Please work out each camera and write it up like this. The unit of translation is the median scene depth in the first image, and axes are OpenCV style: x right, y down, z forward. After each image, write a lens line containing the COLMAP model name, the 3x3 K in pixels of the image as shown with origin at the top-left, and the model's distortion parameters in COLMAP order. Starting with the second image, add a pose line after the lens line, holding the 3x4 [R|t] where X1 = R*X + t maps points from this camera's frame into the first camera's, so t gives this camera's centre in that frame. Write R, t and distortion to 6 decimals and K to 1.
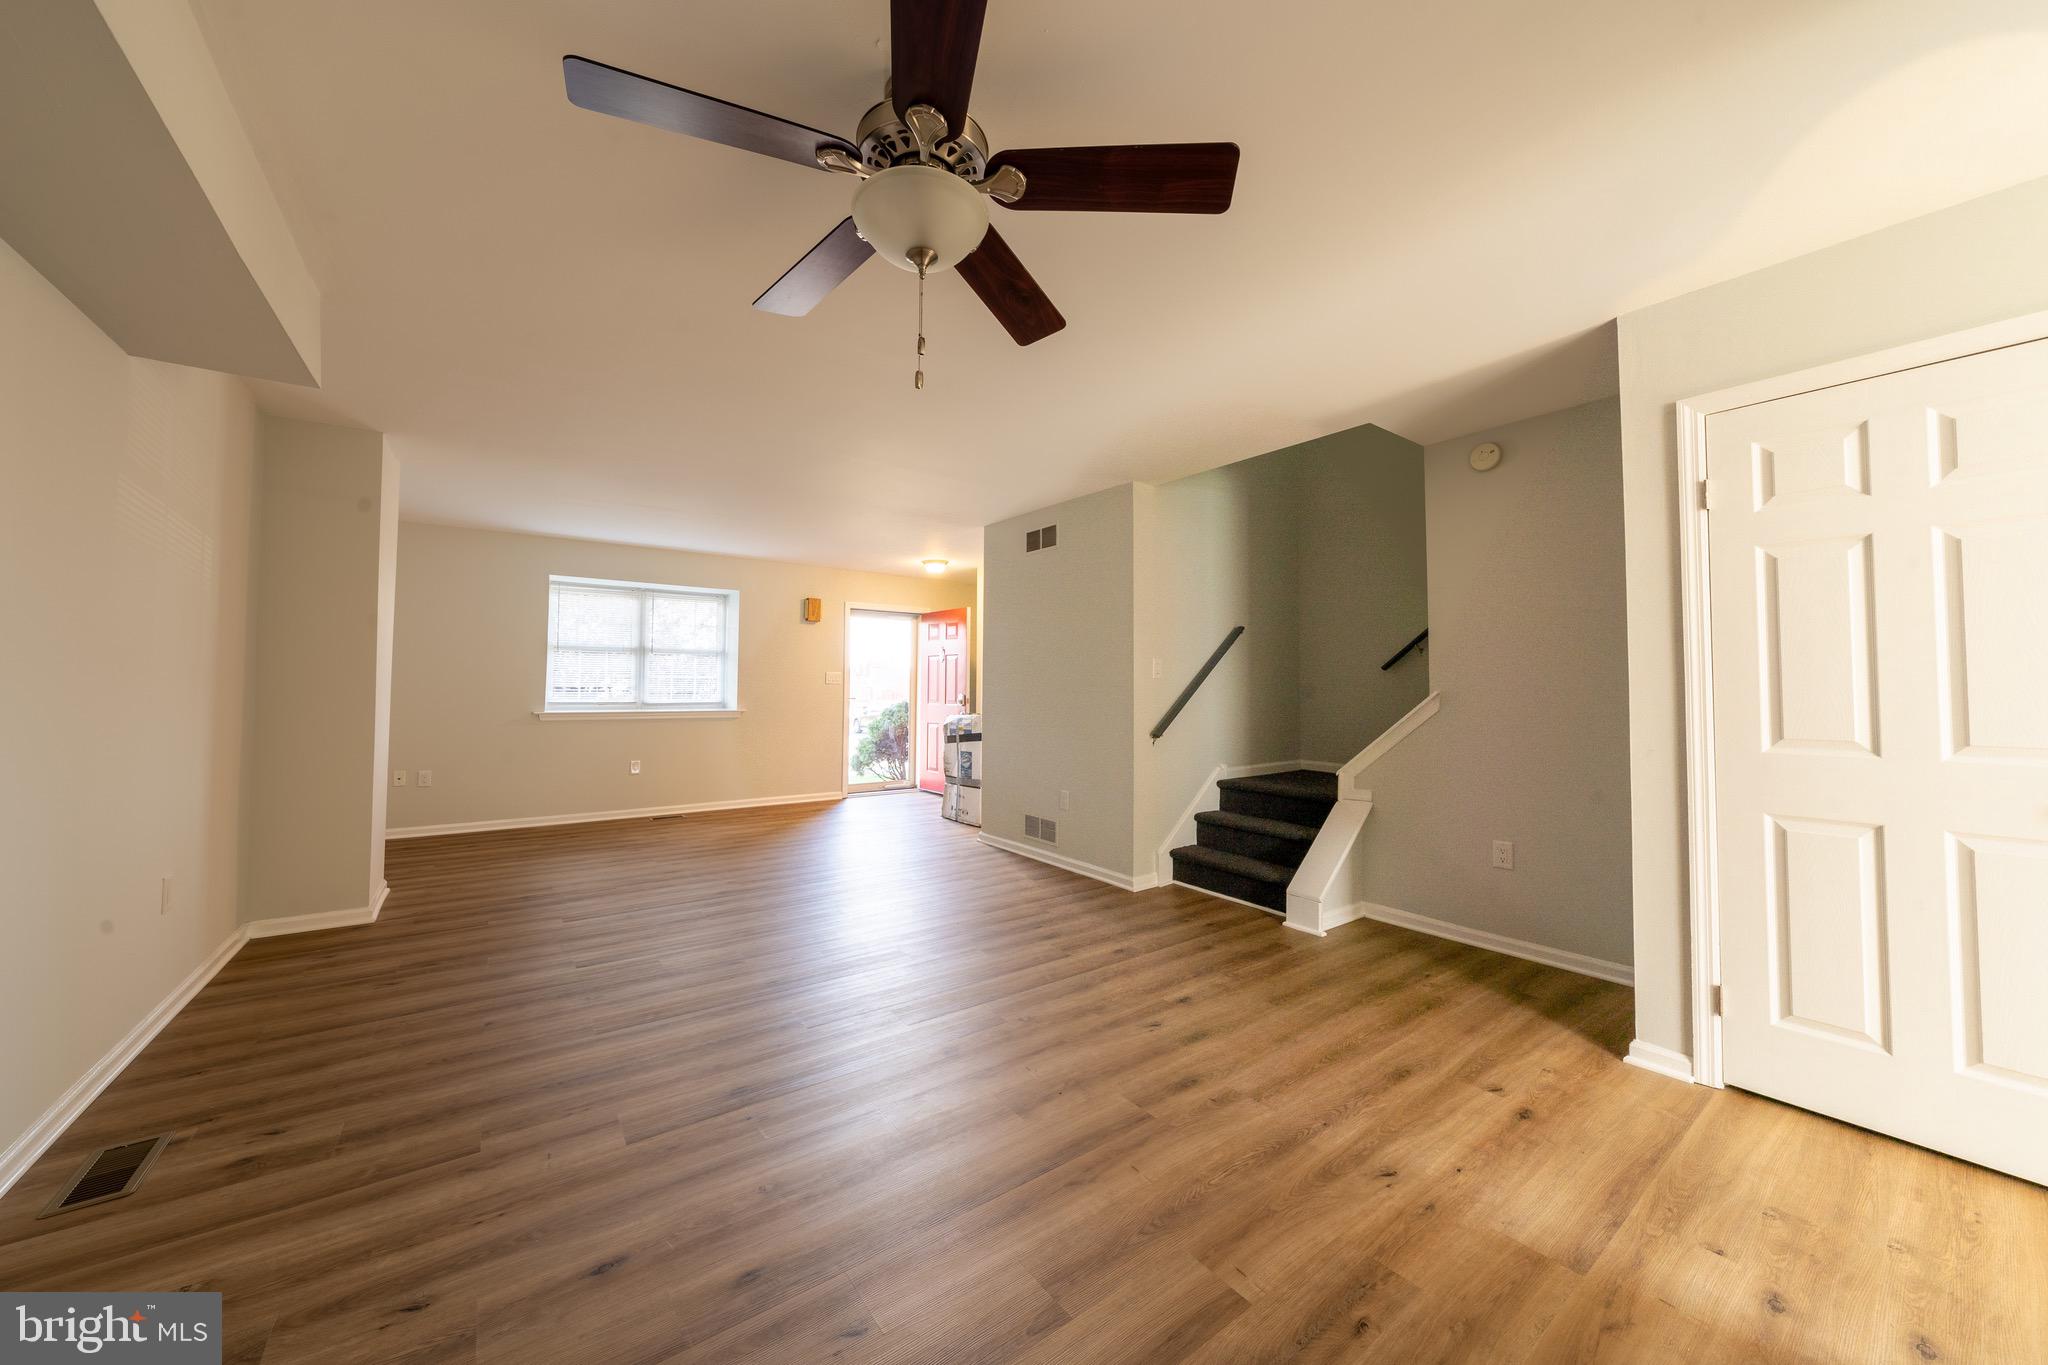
lens RADIAL K [[701.3, 0, 988.6], [0, 701.3, 677.8], [0, 0, 1]] dist [-0.002055, 0.000211]
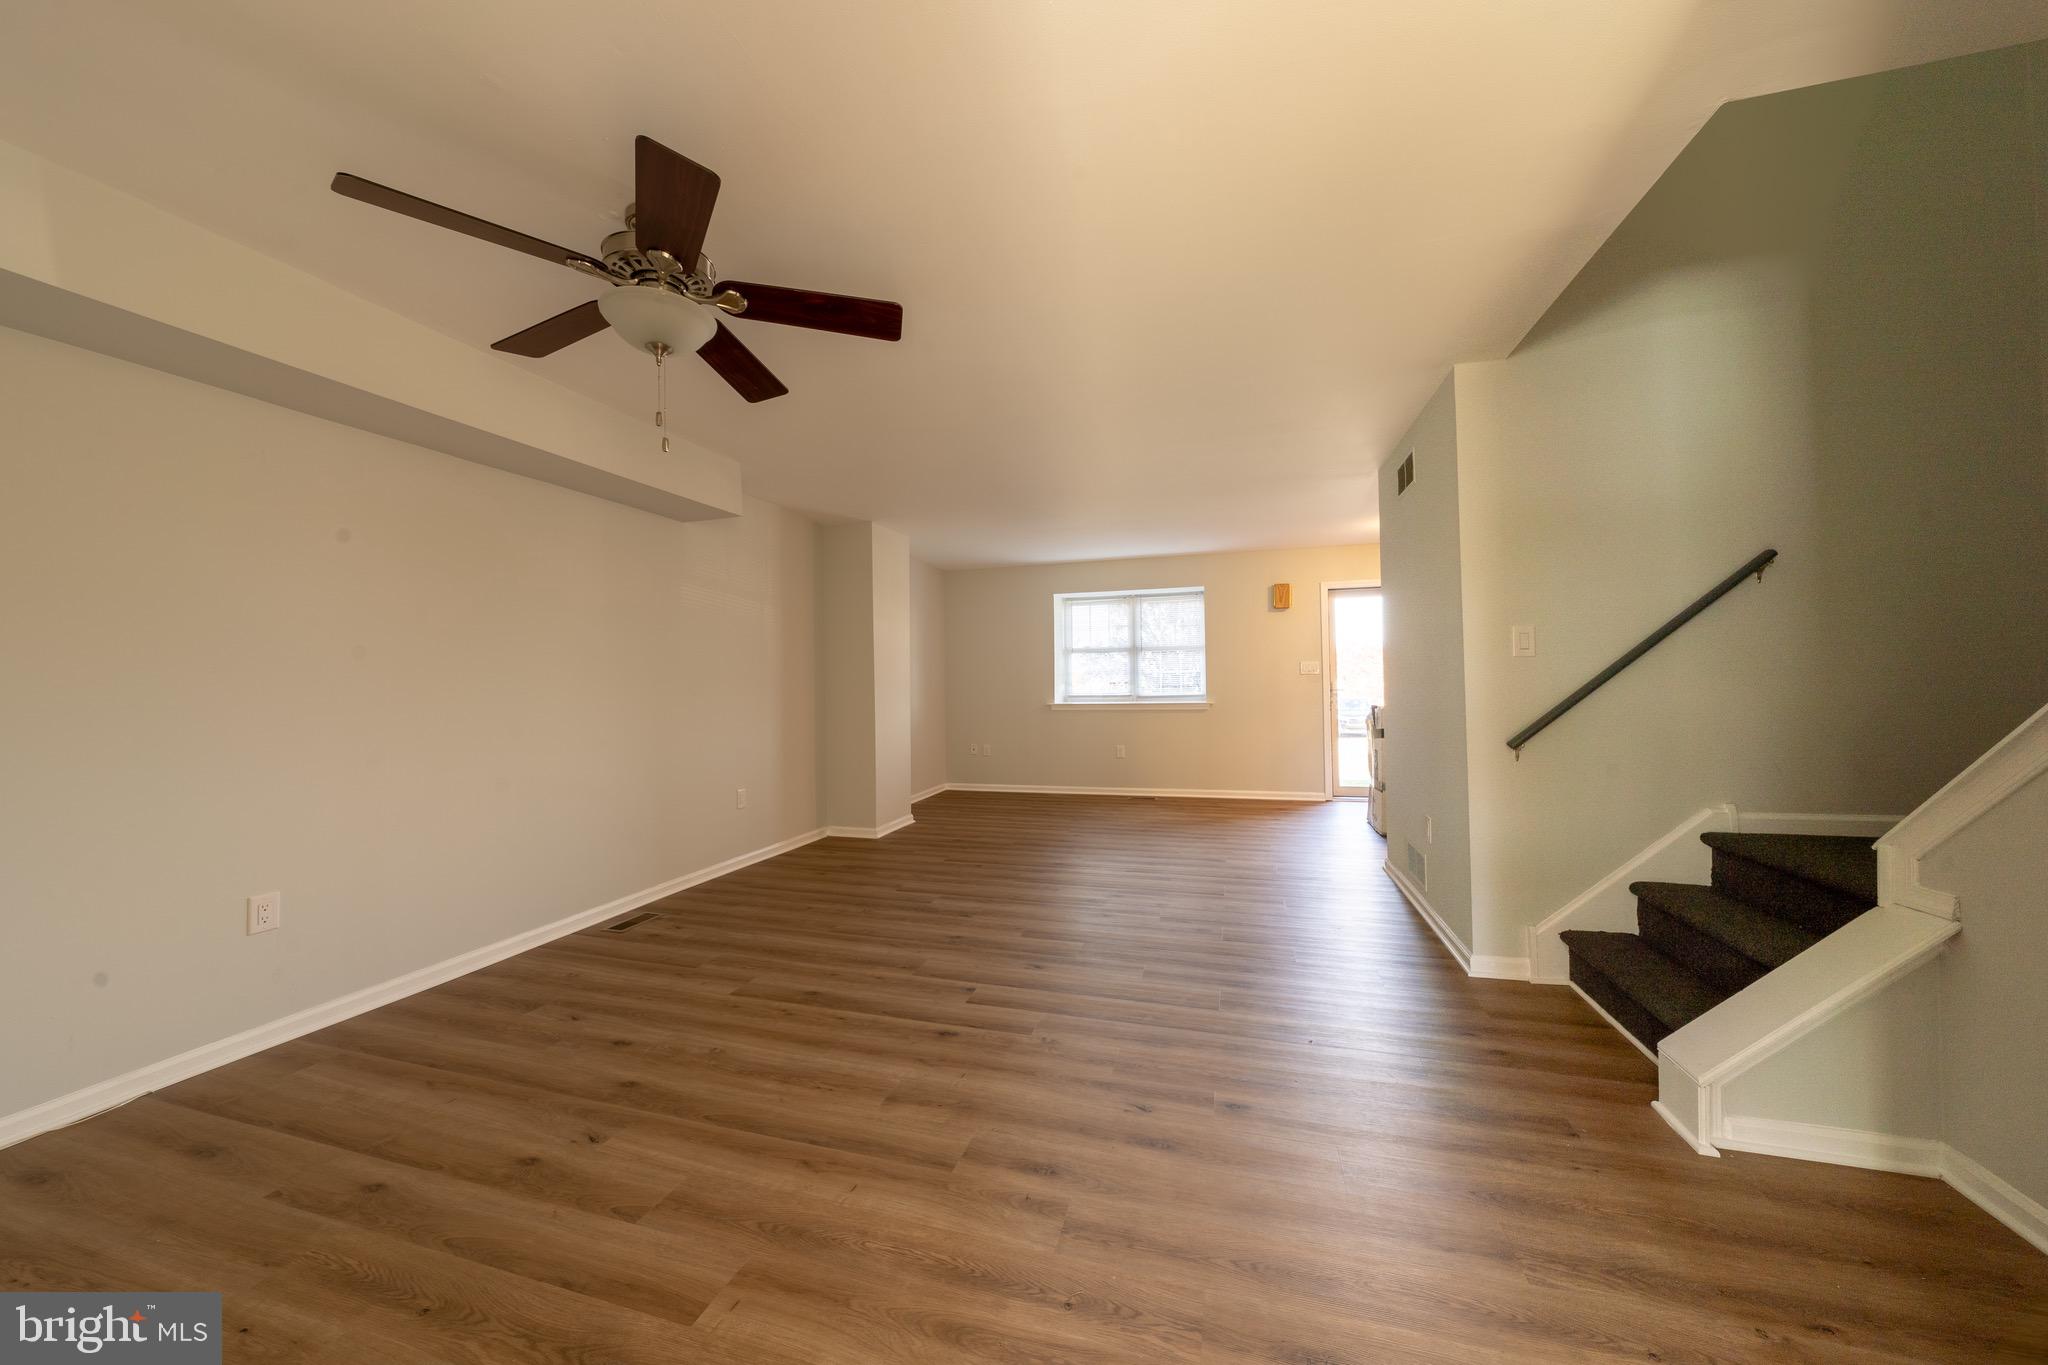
lens RADIAL K [[701.3, 0, 1028.1], [0, 701.3, 677.2], [0, 0, 1]] dist [-0.002055, 0.000211]
pose [[0.629441, -0.023080, -0.776705, 0.433943], [0.031668, 0.999490, -0.004036, 0.008087], [0.776402, -0.022056, 0.629852, 0.235174]]
